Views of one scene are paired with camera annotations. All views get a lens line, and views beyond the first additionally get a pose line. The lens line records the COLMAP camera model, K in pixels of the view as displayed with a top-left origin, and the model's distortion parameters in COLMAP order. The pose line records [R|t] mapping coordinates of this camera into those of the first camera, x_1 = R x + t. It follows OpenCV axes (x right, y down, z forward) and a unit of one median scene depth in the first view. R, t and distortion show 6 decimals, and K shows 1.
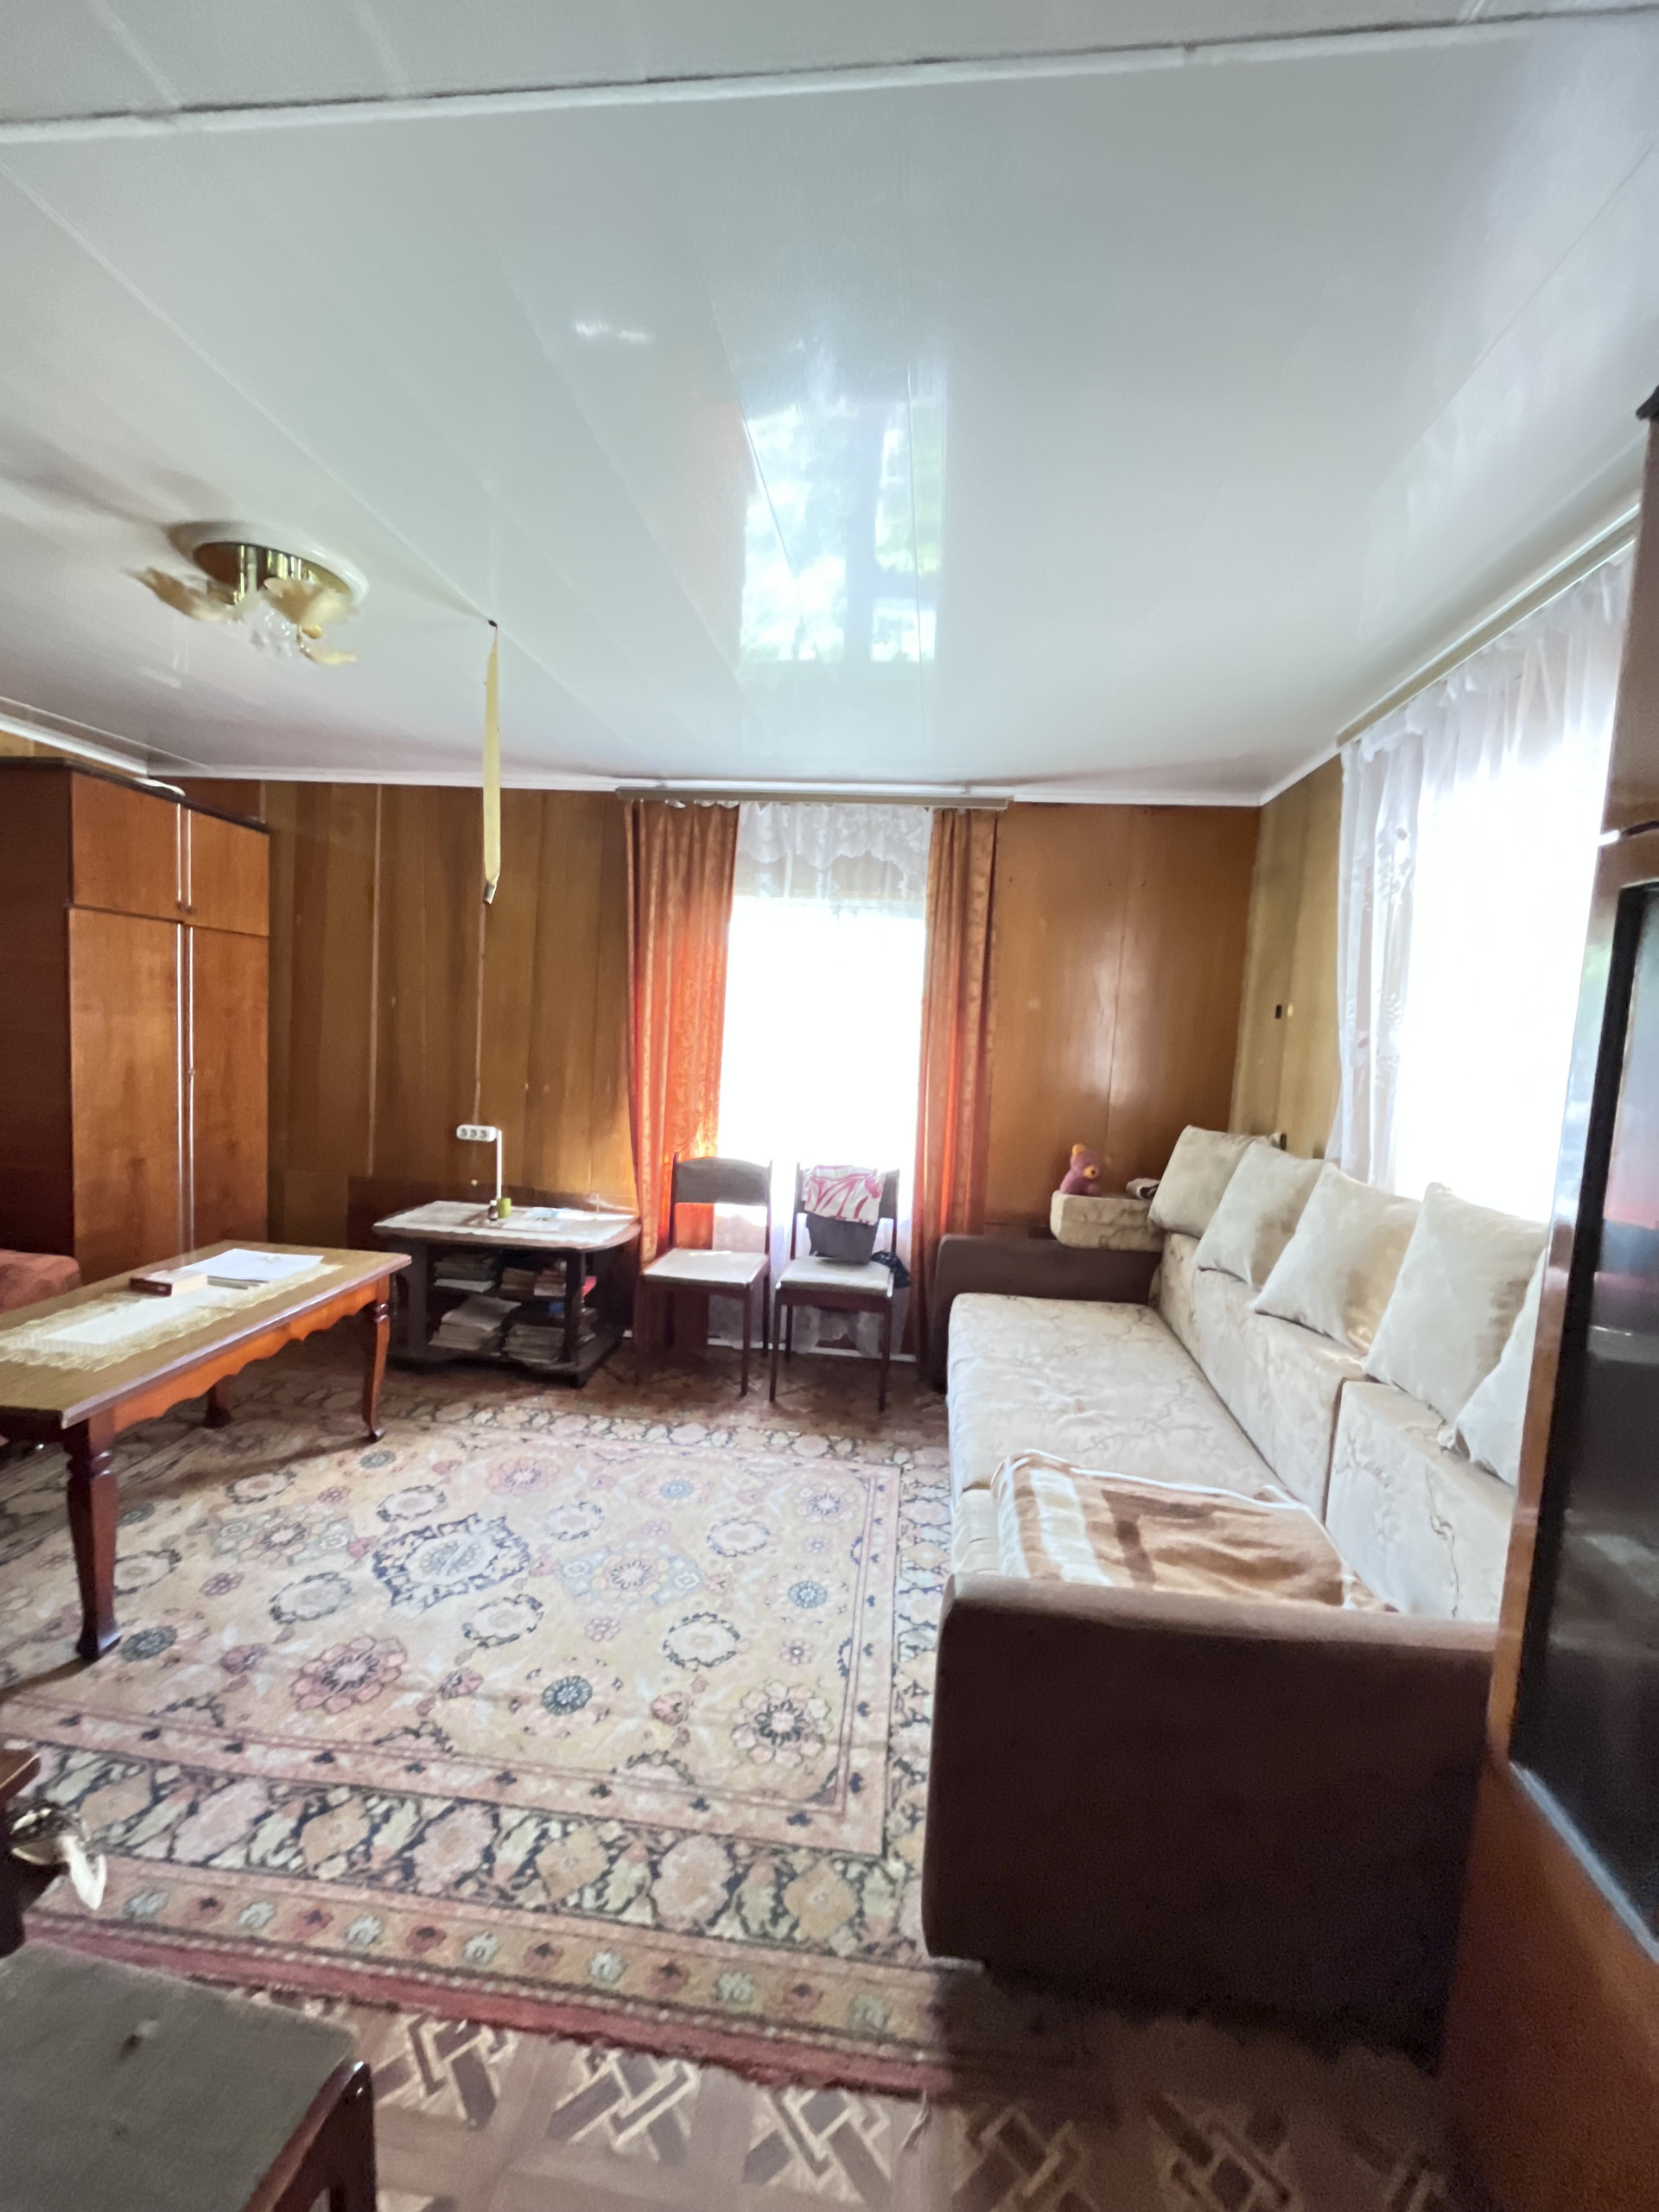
lens RADIAL K [[897.3, 0, 830.8], [0, 897.3, 1106.8], [0, 0, 1]] dist [-0.004049, 0.000611]
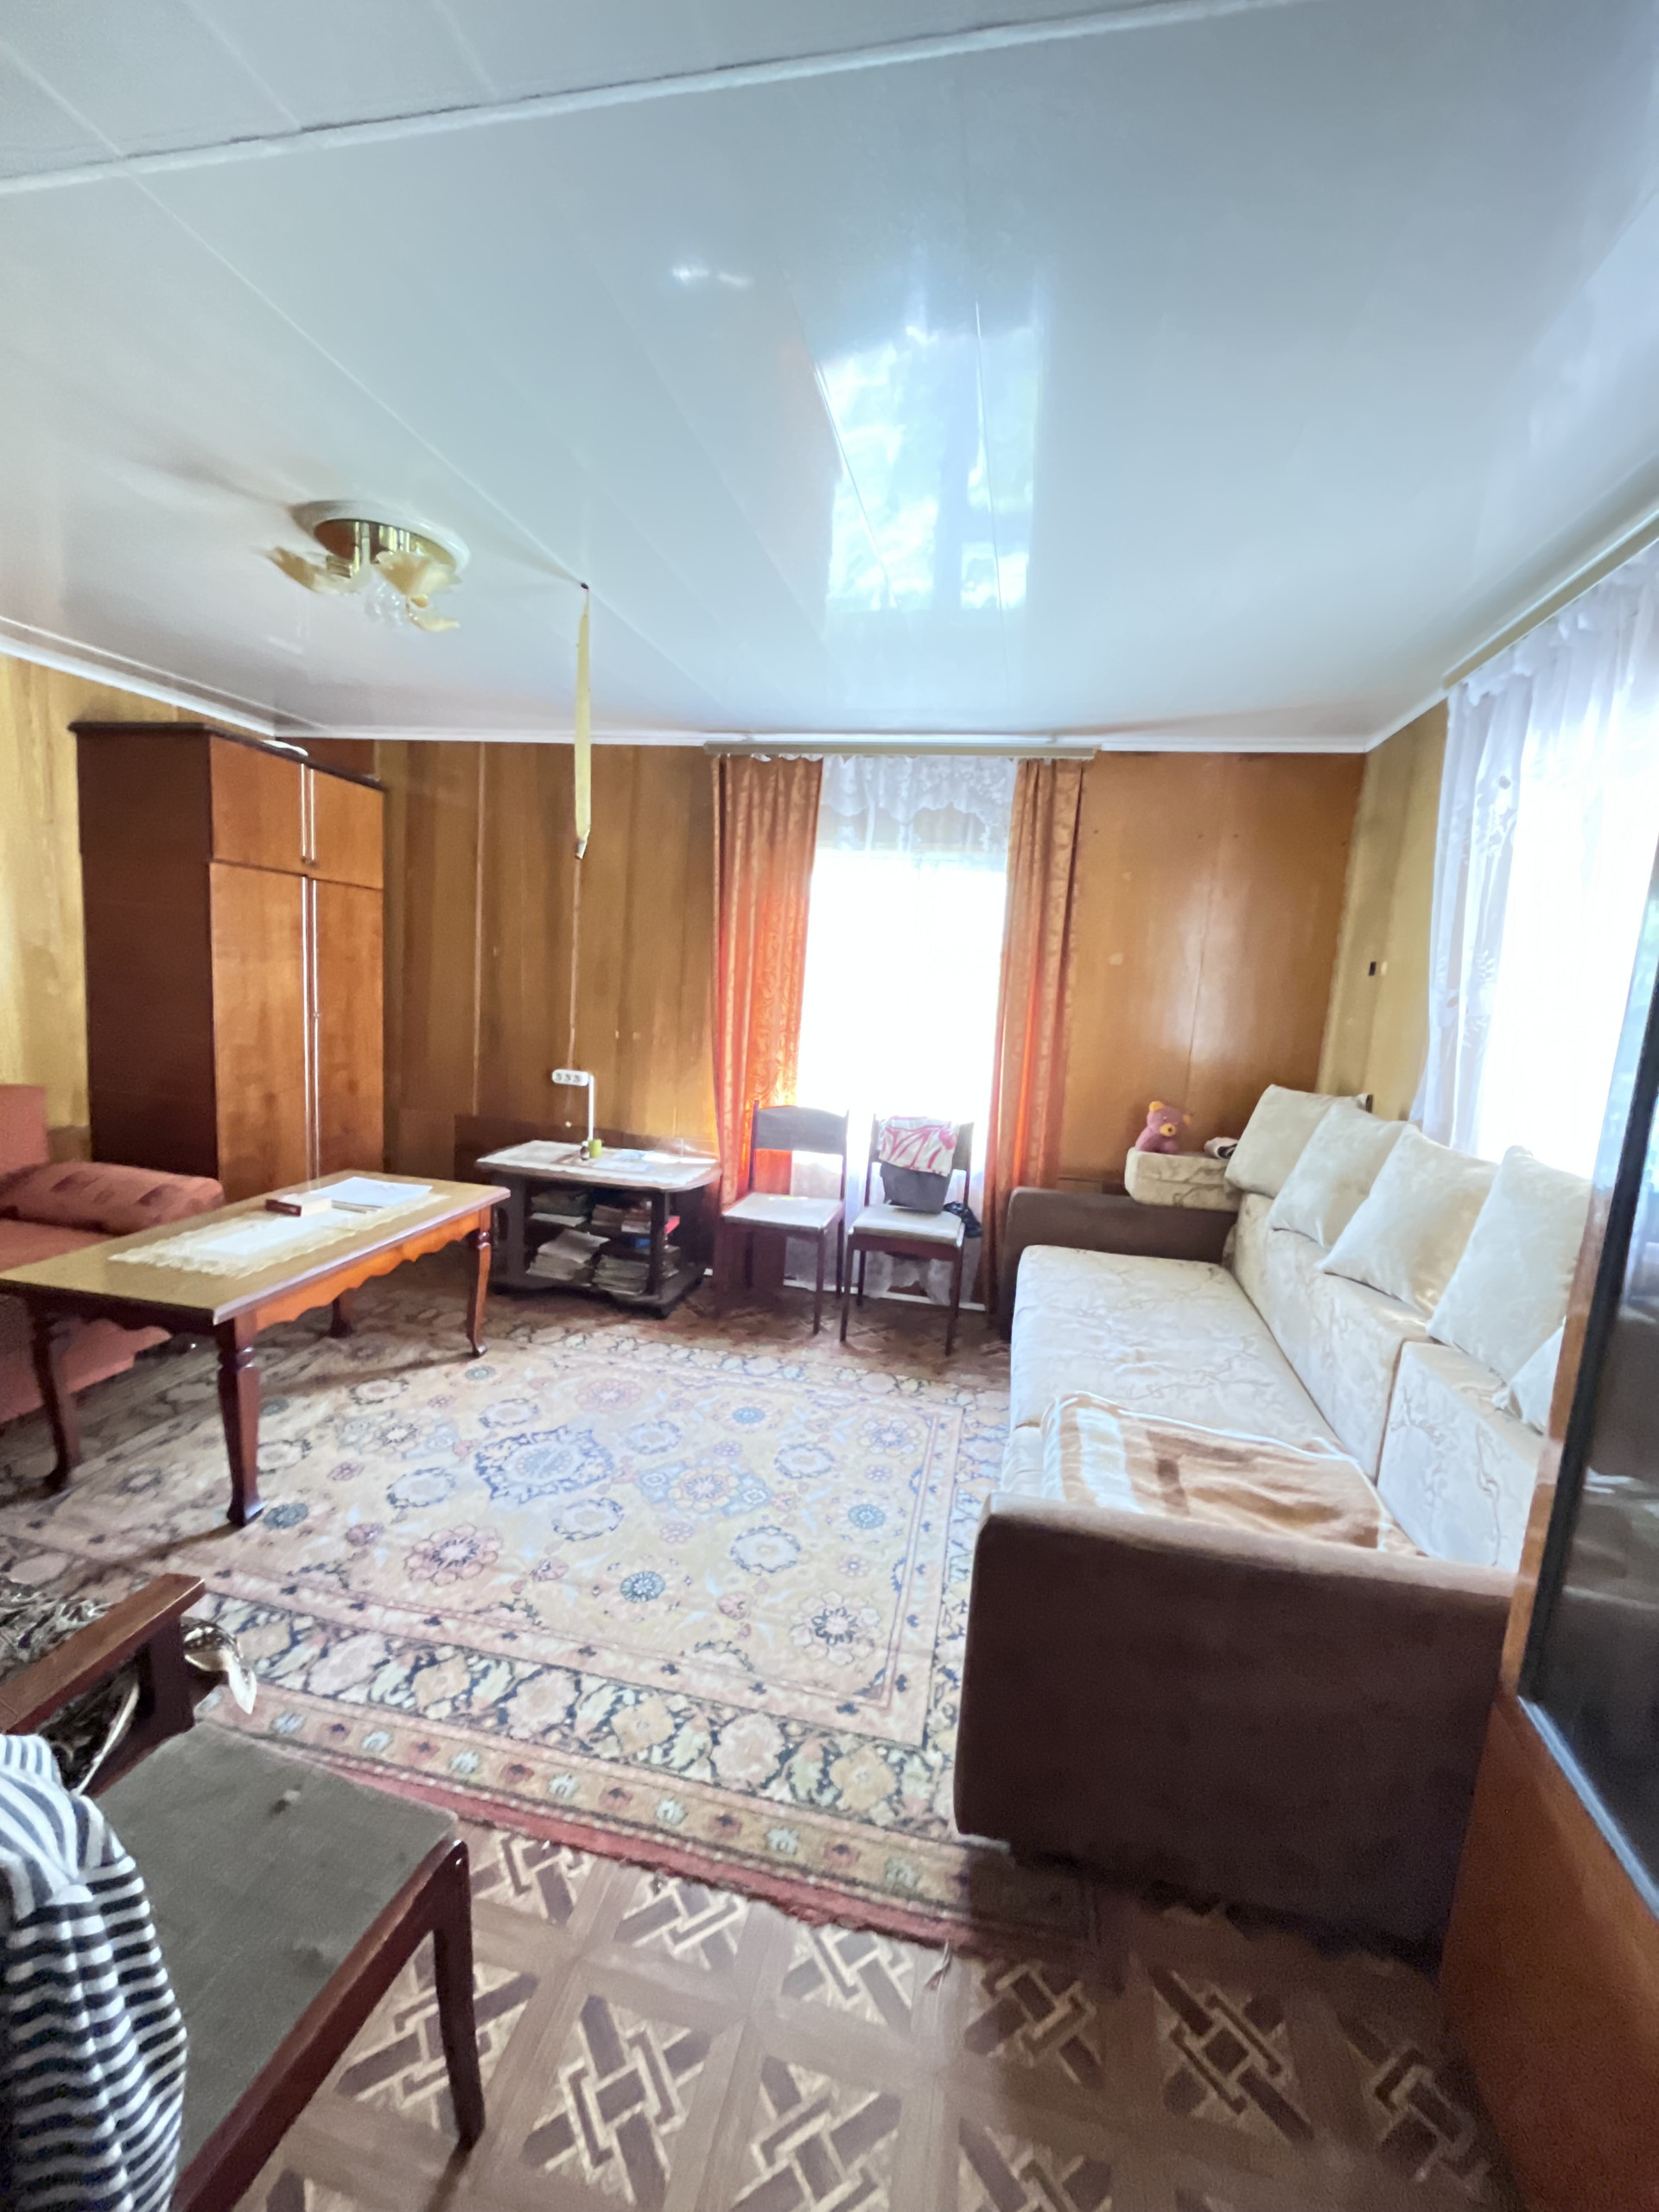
lens RADIAL K [[897.3, 0, 830.8], [0, 897.3, 1106.8], [0, 0, 1]] dist [-0.004049, 0.000611]
pose [[0.994912, 0.024722, -0.097668, 0.020079], [-0.019784, 0.998492, 0.051210, 0.005087], [0.098787, -0.049017, 0.993901, -0.030518]]
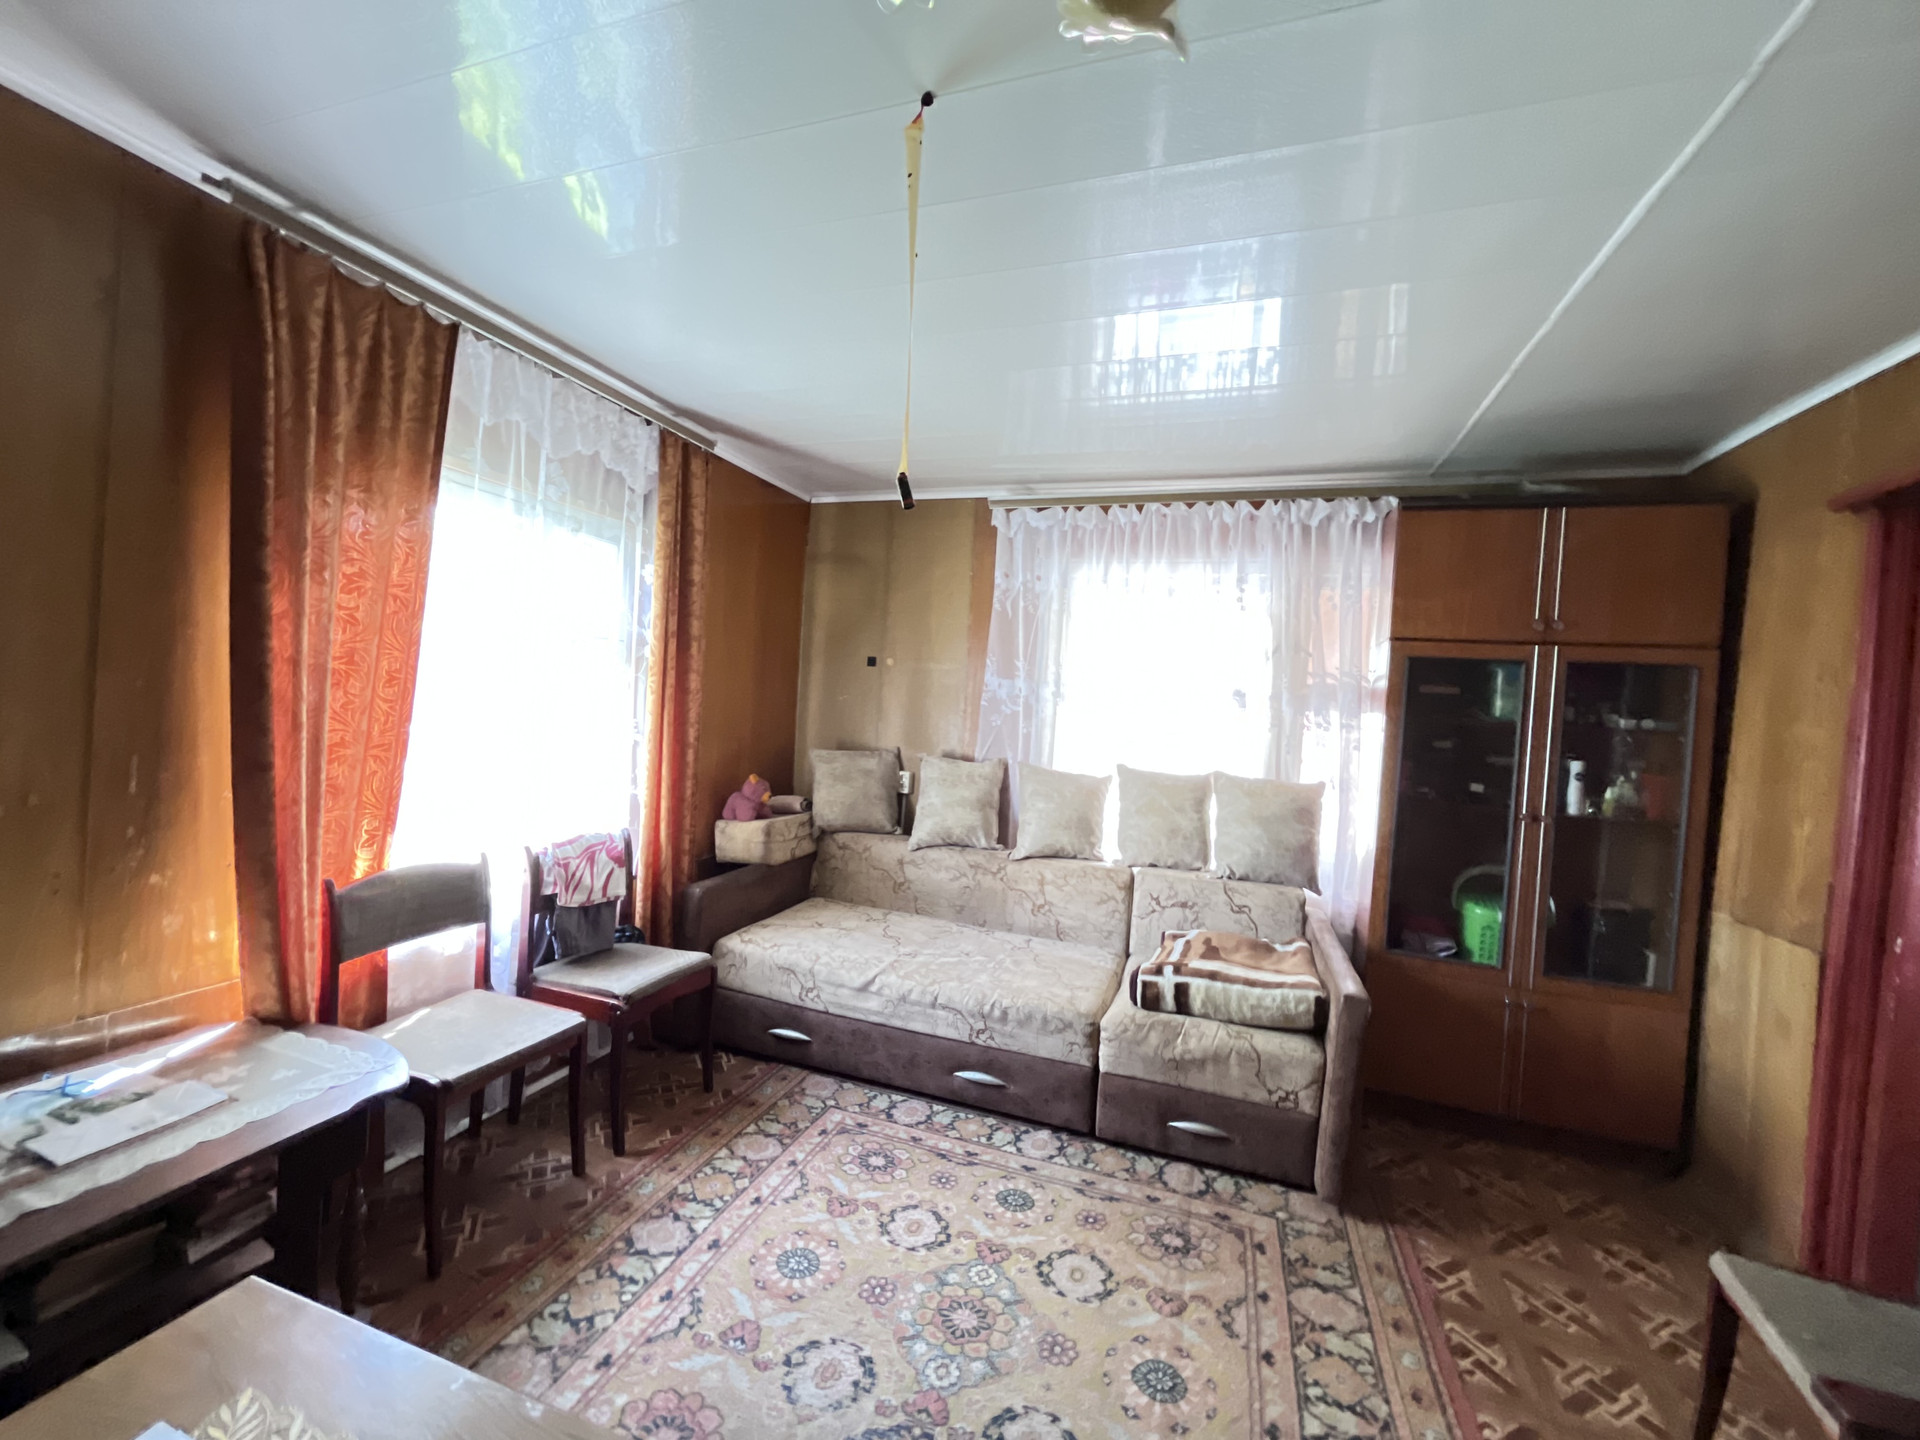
lens RADIAL K [[778.9, 0, 963.4], [0, 778.9, 719.1], [0, 0, 1]] dist [-0.004049, 0.000611]
pose [[0.223511, -0.054984, 0.973149, -0.796169], [0.042602, 0.998005, 0.046604, -0.079330], [-0.973770, 0.031042, 0.225407, 0.703275]]
